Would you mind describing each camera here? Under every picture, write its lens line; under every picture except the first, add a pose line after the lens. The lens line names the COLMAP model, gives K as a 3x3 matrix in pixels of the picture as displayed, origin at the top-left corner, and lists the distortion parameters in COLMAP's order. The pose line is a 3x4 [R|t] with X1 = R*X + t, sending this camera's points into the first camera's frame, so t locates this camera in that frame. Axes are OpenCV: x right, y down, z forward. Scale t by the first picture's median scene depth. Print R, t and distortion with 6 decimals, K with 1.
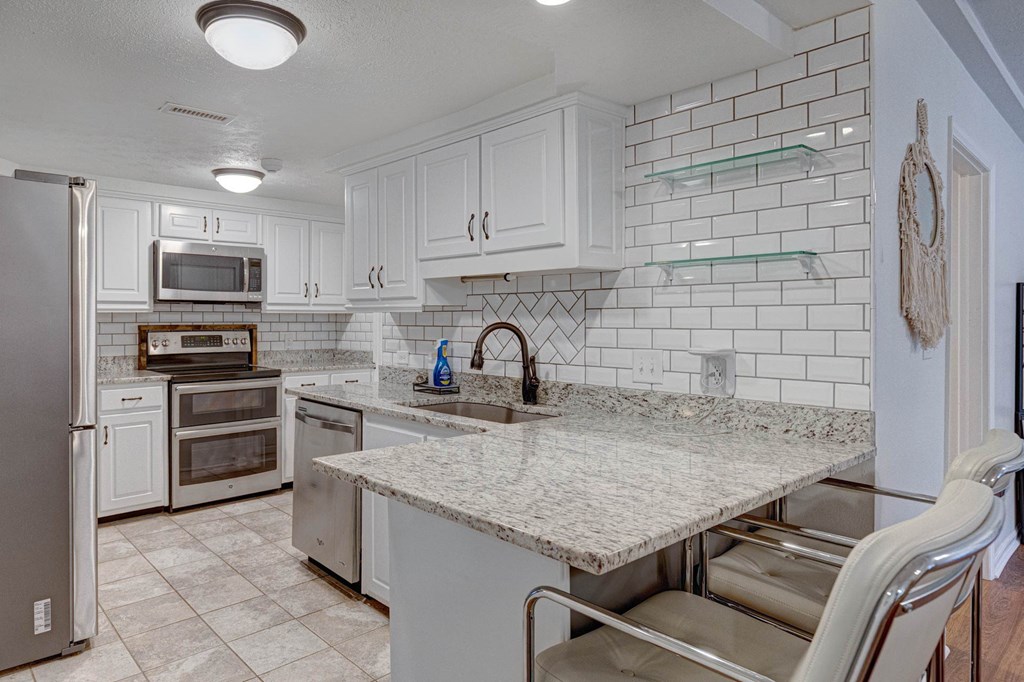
lens RADIAL K [[608.6, 0, 454.9], [0, 608.6, 320.6], [0, 0, 1]] dist [-0.001253, 0.000126]
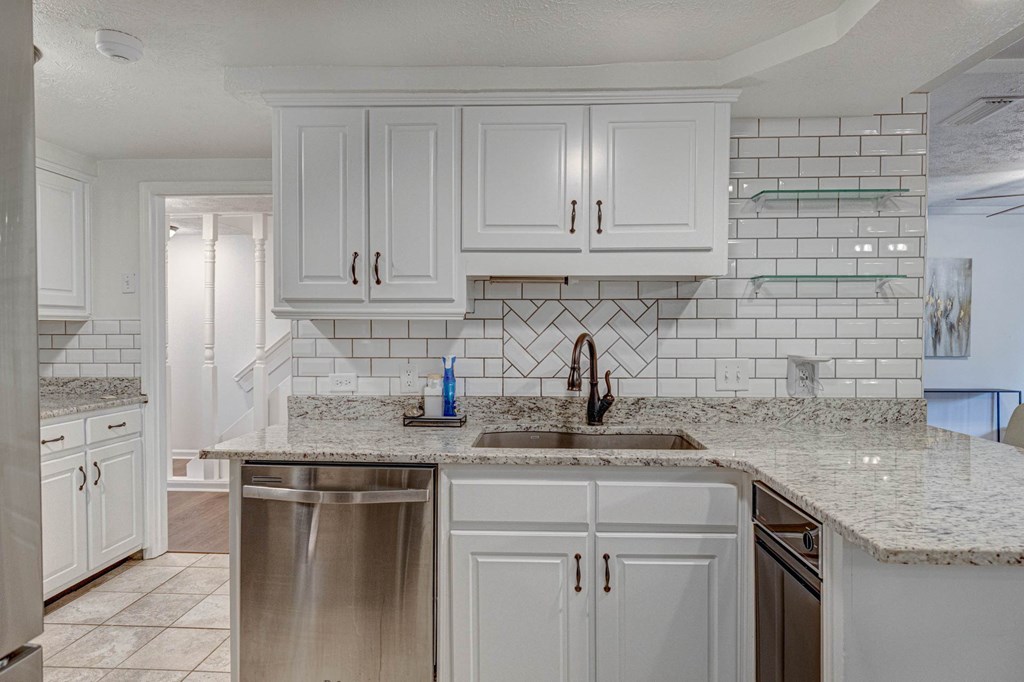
lens RADIAL K [[560.9, 0, 514.7], [0, 560.9, 341.7], [0, 0, 1]] dist [0.002063, -0.000034]
pose [[0.700613, -0.016651, 0.713347, -0.506927], [0.002118, 0.999772, 0.021256, -0.002214], [-0.713538, -0.013381, 0.700489, 0.474411]]
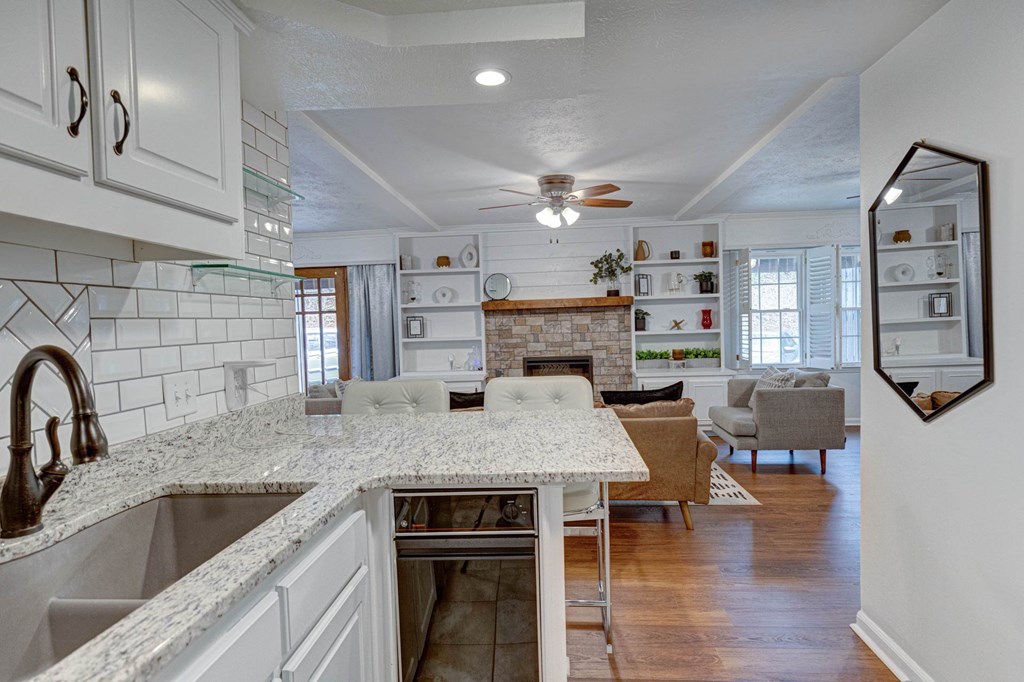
lens RADIAL K [[548.7, 0, 505.0], [0, 548.7, 342.9], [0, 0, 1]] dist [0.003262, 0.000224]
pose [[-0.687734, -0.005480, 0.725942, -0.376271], [0.034153, 0.998620, 0.039894, -0.003152], [-0.725159, 0.052229, -0.686598, 0.942967]]
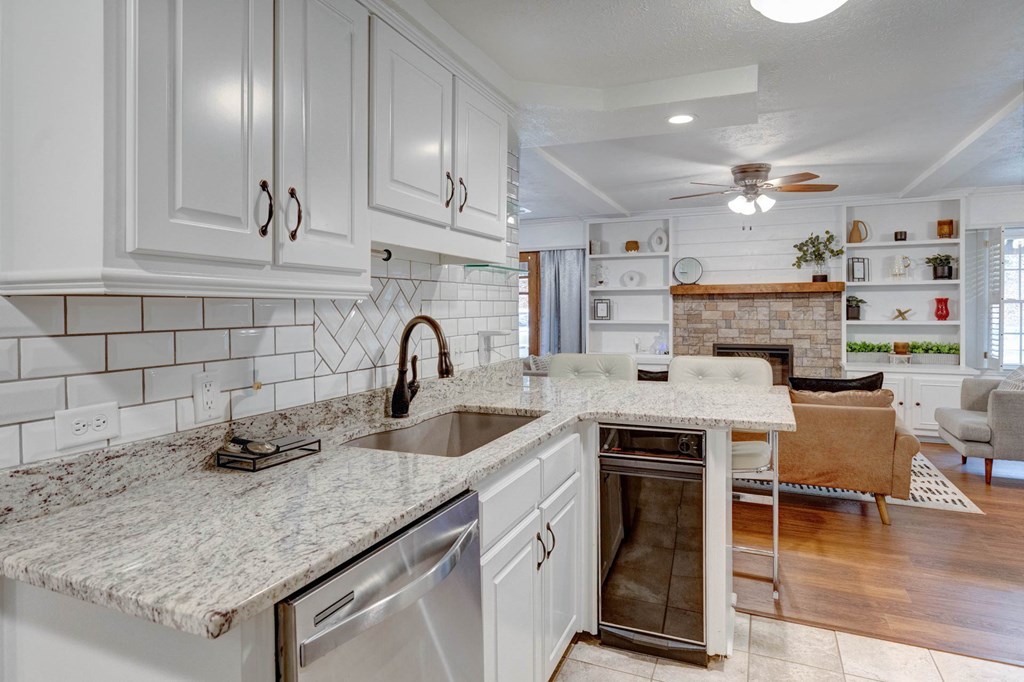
lens RADIAL K [[590.9, 0, 474.8], [0, 590.9, 313.3], [0, 0, 1]] dist [-0.000474, -0.001417]
pose [[-0.385762, -0.006484, 0.922576, -0.593244], [0.010074, 0.999886, 0.011240, -0.007165], [-0.922543, 0.013630, -0.385653, 1.125663]]
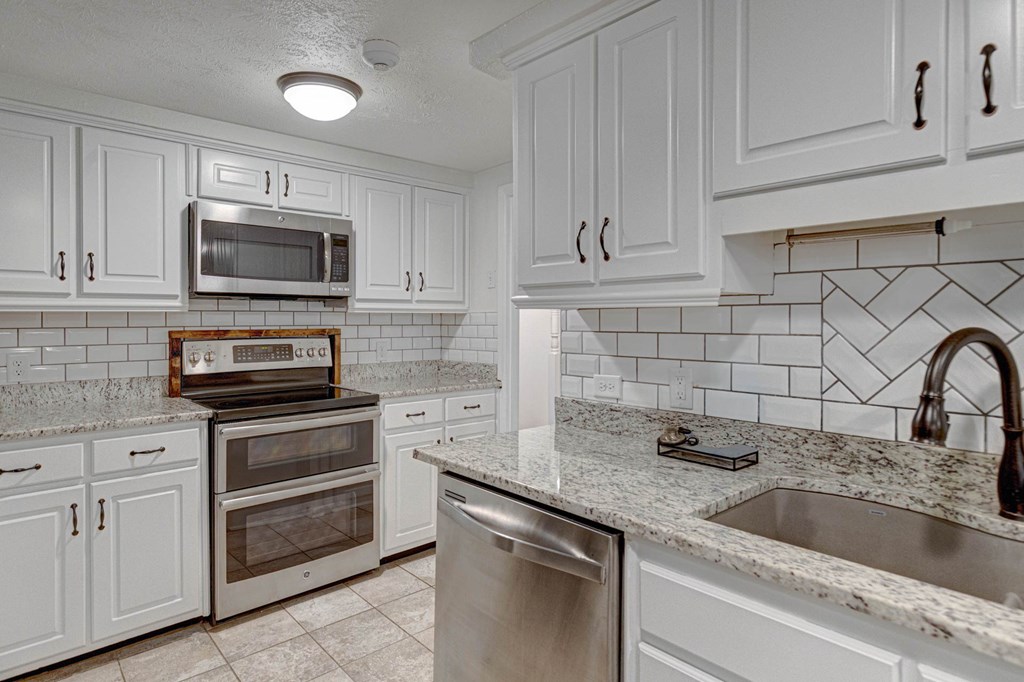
lens RADIAL K [[560.8, 0, 509.8], [0, 560.8, 320.5], [0, 0, 1]] dist [0.000625, -0.000093]
pose [[0.999920, -0.003019, 0.012308, -0.225595], [0.003046, 0.999993, -0.002142, -0.002467], [-0.012302, 0.002179, 0.999922, 0.564938]]
